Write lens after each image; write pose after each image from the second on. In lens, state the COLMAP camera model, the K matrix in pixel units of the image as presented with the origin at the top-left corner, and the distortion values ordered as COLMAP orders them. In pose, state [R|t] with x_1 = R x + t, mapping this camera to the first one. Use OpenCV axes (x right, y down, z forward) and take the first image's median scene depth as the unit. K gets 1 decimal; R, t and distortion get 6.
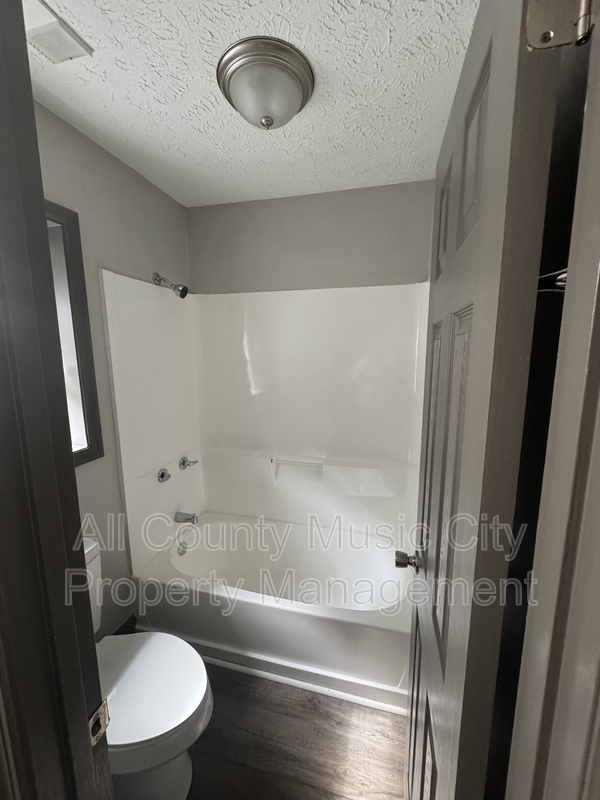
lens RADIAL K [[318.5, 0, 300.7], [0, 318.5, 399.0], [0, 0, 1]] dist [0.001136, 0.000036]
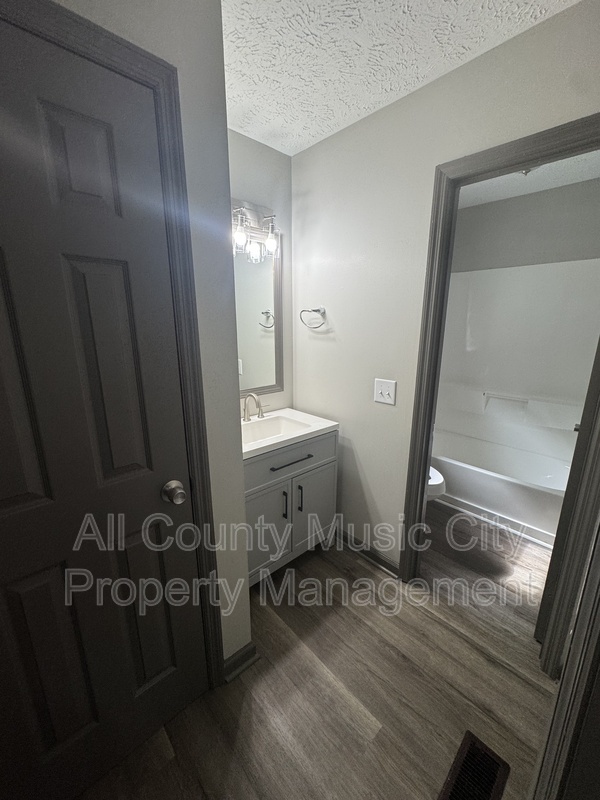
lens RADIAL K [[318.5, 0, 300.7], [0, 318.5, 399.0], [0, 0, 1]] dist [0.001136, 0.000036]
pose [[0.846650, 0.131026, -0.515767, -0.050662], [-0.087274, 0.990279, 0.108307, 0.139181], [0.524945, -0.046685, 0.849855, -0.628023]]
